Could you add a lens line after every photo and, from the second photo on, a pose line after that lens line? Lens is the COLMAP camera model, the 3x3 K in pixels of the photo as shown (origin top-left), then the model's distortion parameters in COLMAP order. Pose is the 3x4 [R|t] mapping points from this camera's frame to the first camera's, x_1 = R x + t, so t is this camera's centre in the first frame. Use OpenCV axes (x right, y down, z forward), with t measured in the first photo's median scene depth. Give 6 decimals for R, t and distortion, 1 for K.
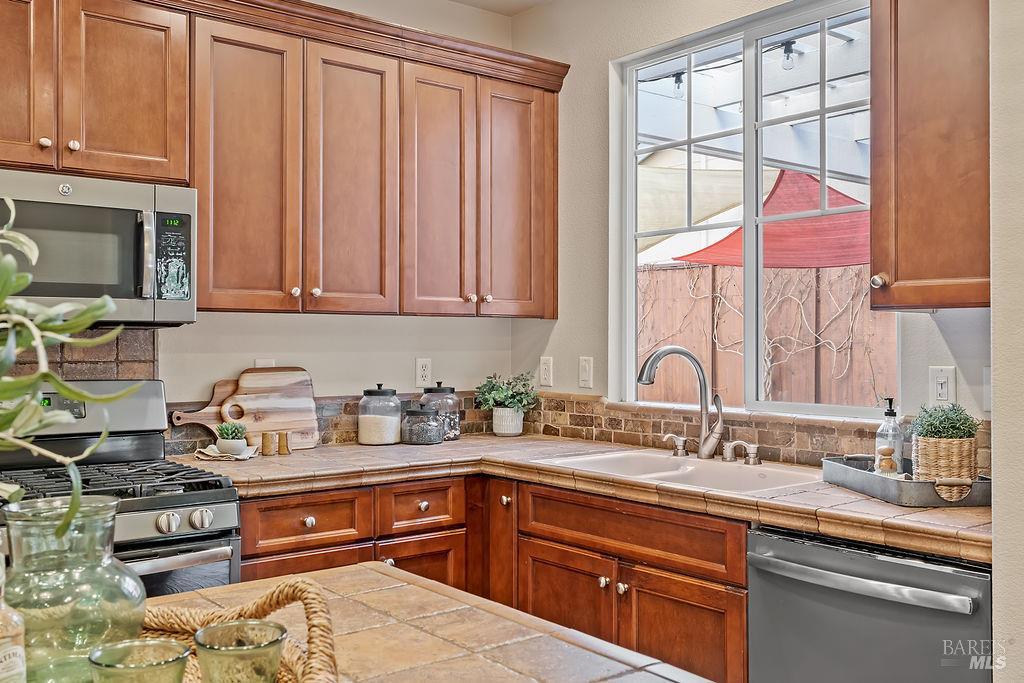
lens RADIAL K [[961.9, 0, 512.0], [0, 961.9, 341.5], [0, 0, 1]] dist [0.012127, 0.011359]
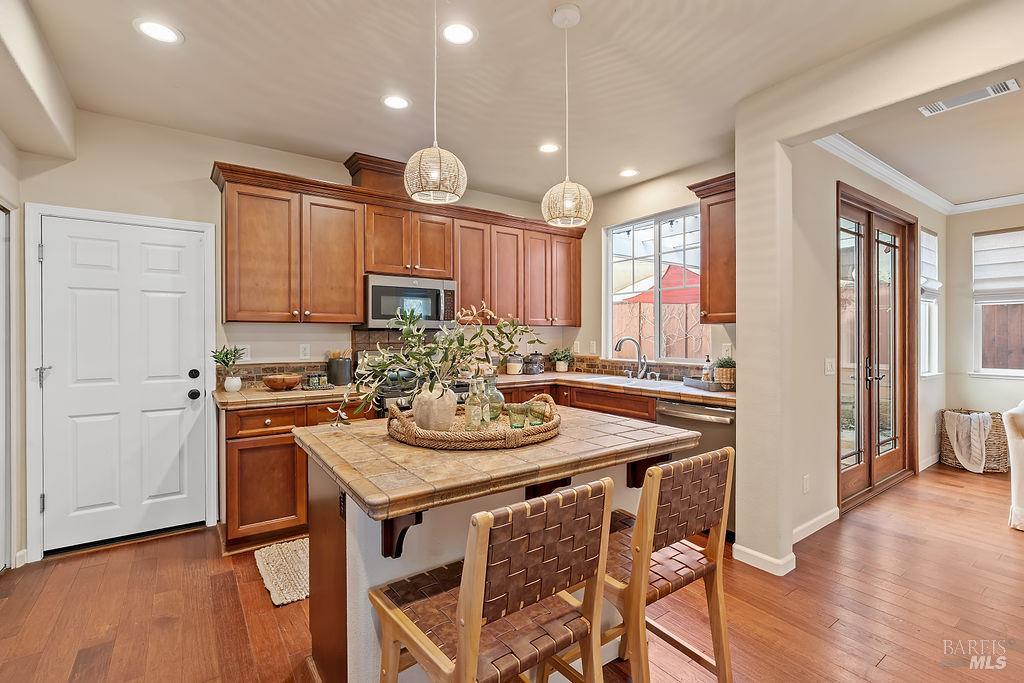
lens RADIAL K [[464.3, 0, 512.0], [0, 464.3, 341.5], [0, 0, 1]] dist [-0.010645, 0.000387]
pose [[0.998268, -0.000773, -0.058817, -0.077019], [0.001402, 0.999942, 0.010644, 0.002863], [0.058805, -0.010708, 0.998212, -0.302268]]
